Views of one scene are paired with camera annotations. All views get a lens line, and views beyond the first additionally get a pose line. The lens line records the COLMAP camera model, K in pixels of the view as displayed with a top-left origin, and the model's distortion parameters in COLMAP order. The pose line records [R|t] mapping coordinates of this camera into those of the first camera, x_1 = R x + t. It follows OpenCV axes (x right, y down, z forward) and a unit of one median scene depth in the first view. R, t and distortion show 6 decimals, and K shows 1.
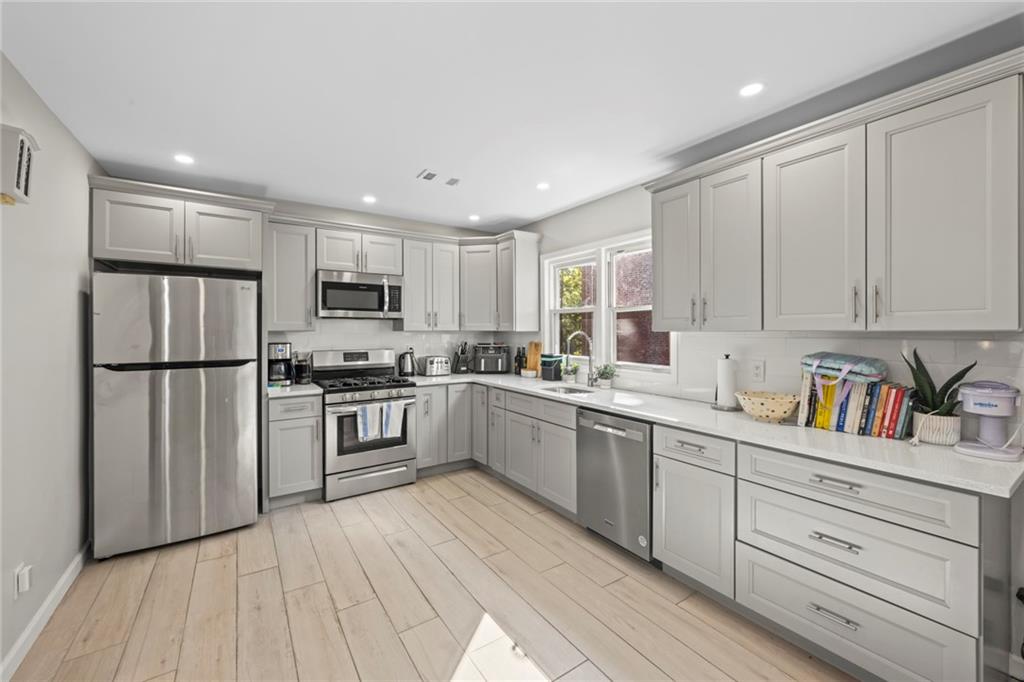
lens RADIAL K [[414.3, 0, 506.2], [0, 414.3, 333.2], [0, 0, 1]] dist [0.002022, -0.001972]
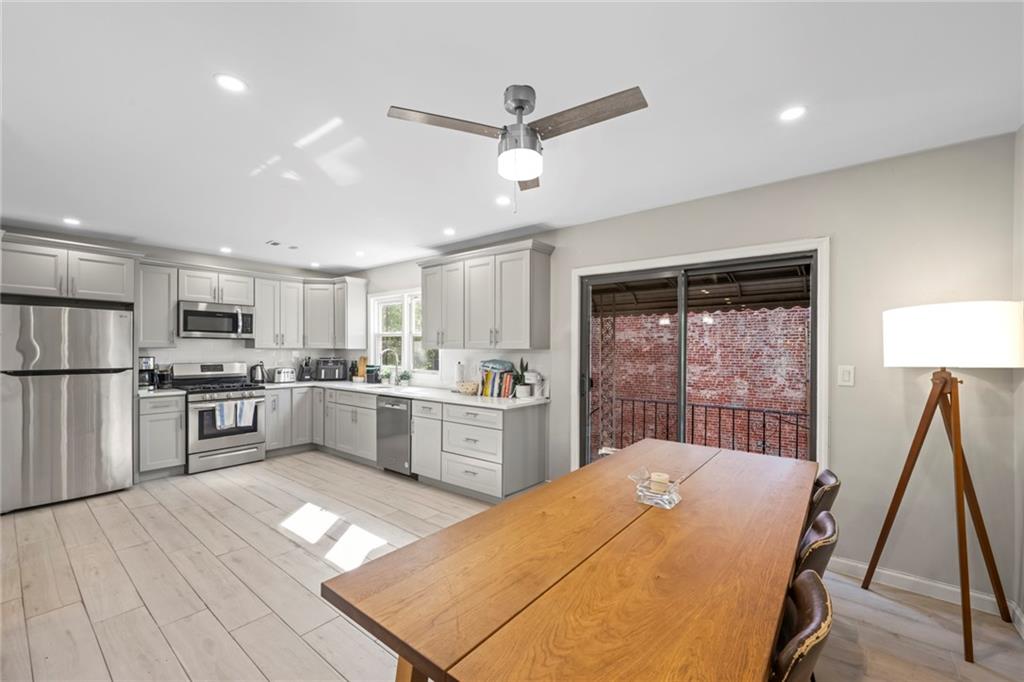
lens RADIAL K [[414.3, 0, 516.4], [0, 414.3, 351.9], [0, 0, 1]] dist [0.002022, -0.001972]
pose [[0.948926, 0.002539, 0.315490, 0.149832], [-0.002452, 0.999997, -0.000672, 0.006304], [-0.315490, -0.000136, 0.948929, -0.611839]]
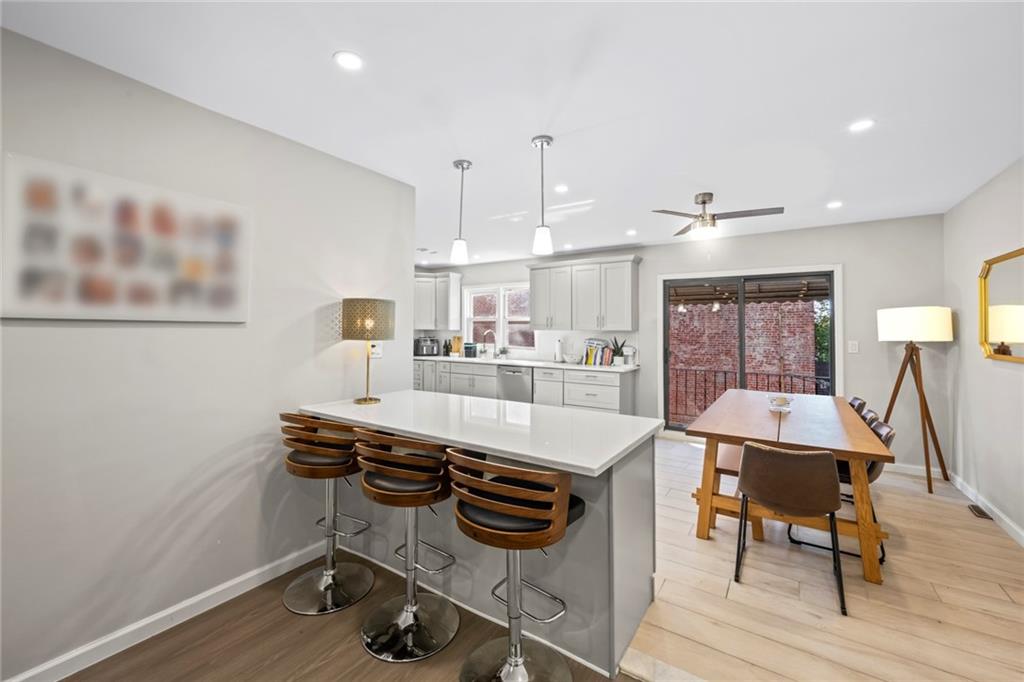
lens RADIAL K [[414.3, 0, 505.8], [0, 414.3, 316.4], [0, 0, 1]] dist [0.002022, -0.001972]
pose [[0.923429, 0.019966, 0.383249, -0.521044], [-0.004273, 0.999119, -0.041754, 0.012313], [-0.383745, 0.036920, 0.922701, -0.851040]]
